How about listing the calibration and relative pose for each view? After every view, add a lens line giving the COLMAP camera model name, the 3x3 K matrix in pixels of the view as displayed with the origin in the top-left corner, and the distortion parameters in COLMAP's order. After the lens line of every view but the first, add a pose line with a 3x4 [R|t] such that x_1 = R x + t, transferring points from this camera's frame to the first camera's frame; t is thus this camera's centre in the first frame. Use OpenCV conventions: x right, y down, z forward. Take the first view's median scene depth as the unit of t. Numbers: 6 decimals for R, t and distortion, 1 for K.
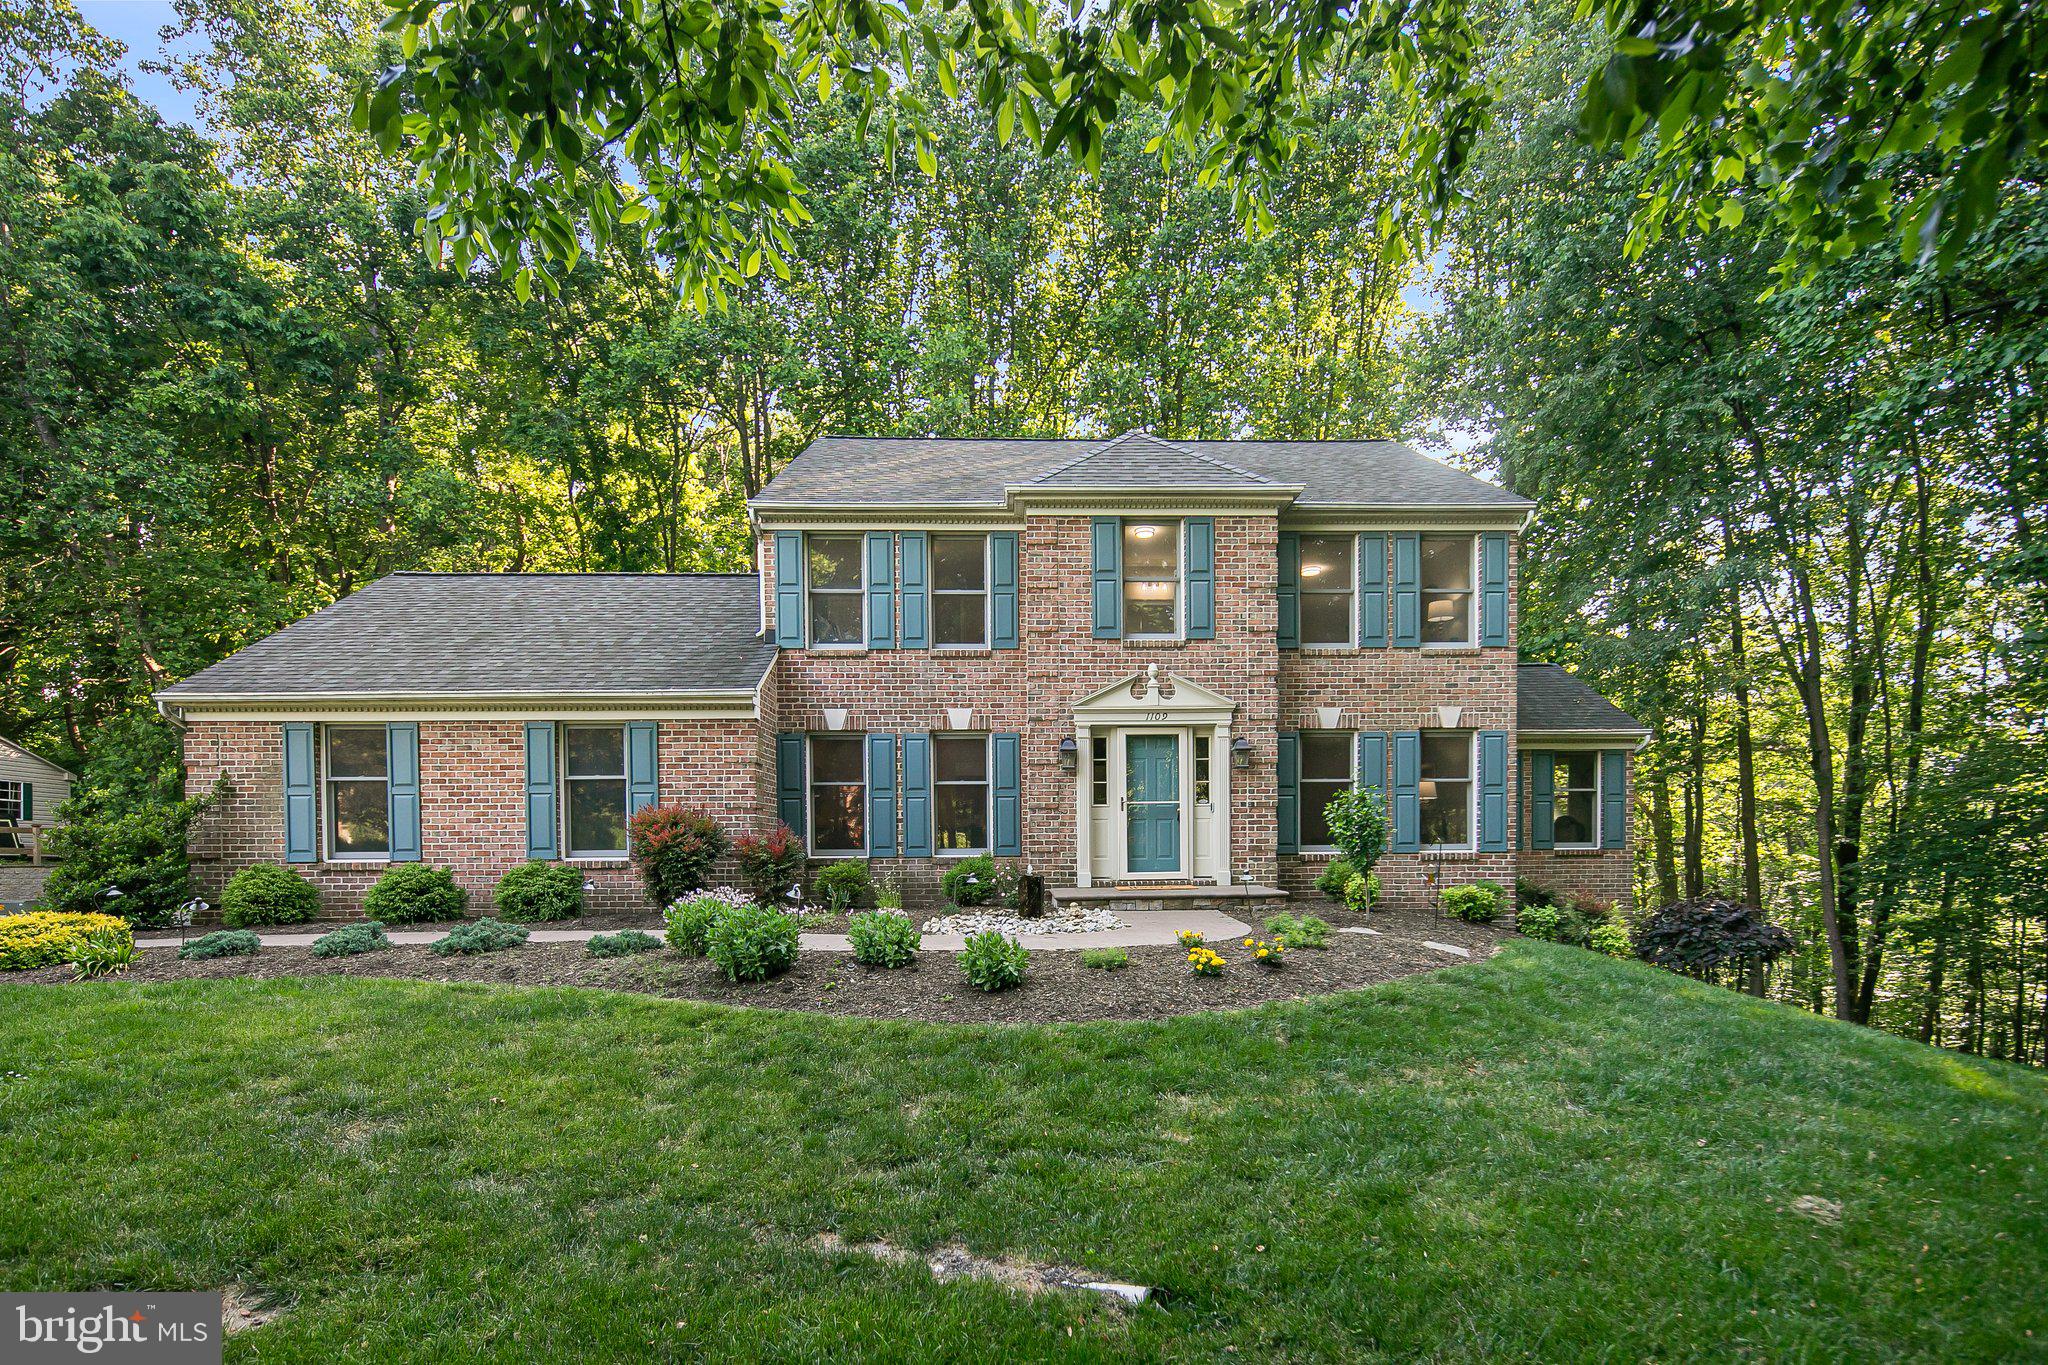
lens RADIAL K [[991.6, 0, 1021.9], [0, 991.6, 867.9], [0, 0, 1]] dist [0.009526, -0.004825]
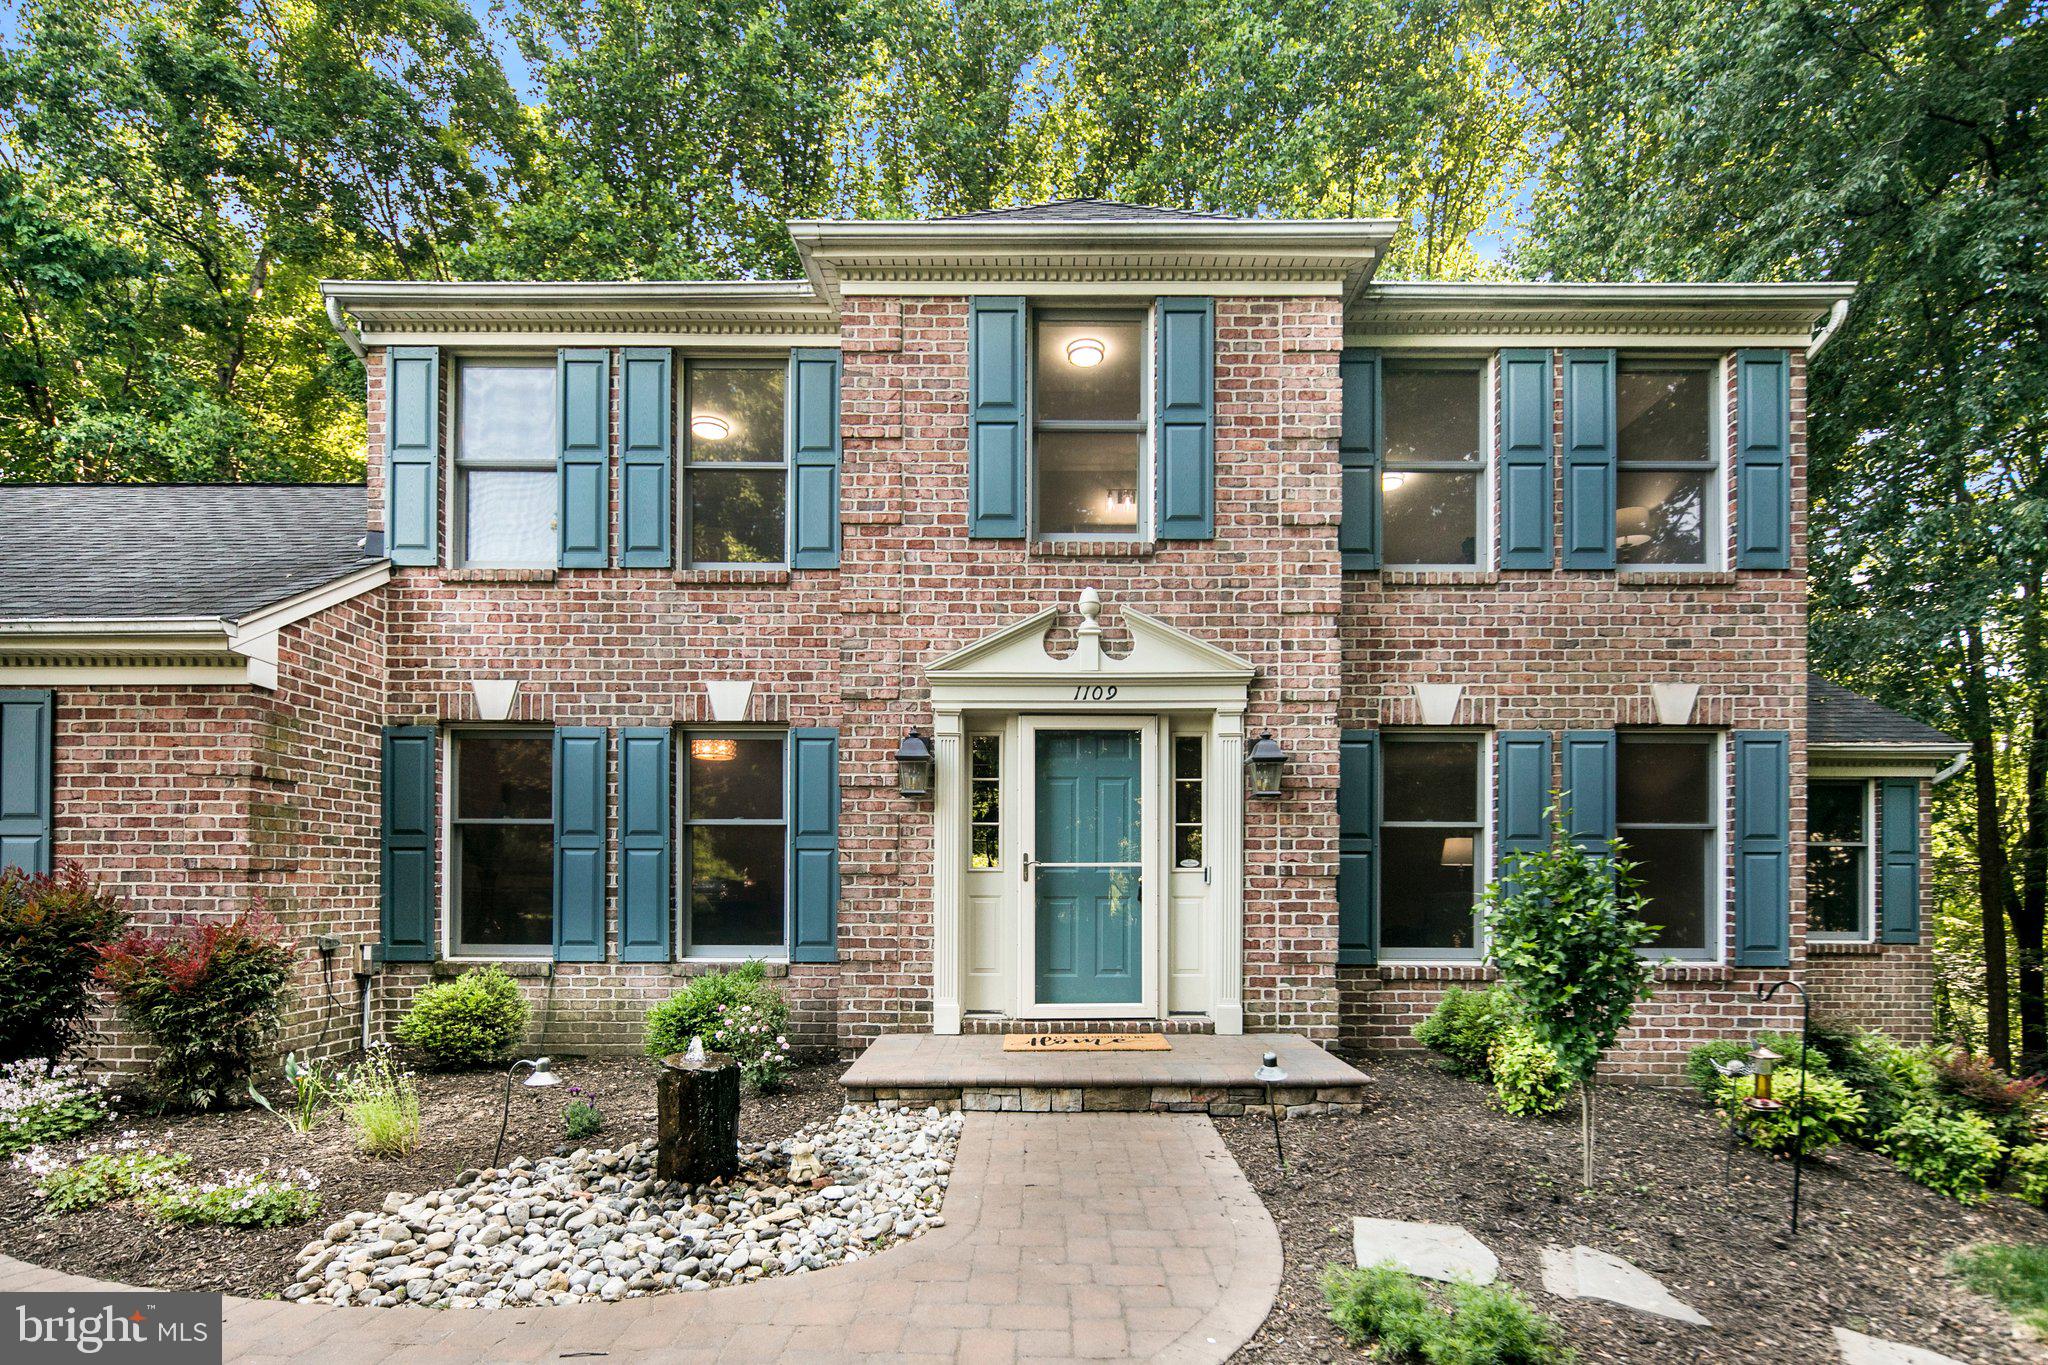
lens RADIAL K [[991.6, 0, 1020.1], [0, 991.6, 882.4], [0, 0, 1]] dist [0.009526, -0.004825]
pose [[0.999319, 0.011941, -0.034916, 0.115804], [-0.012856, 0.999577, -0.026082, -0.043631], [0.034590, 0.026514, 0.999050, 0.499460]]
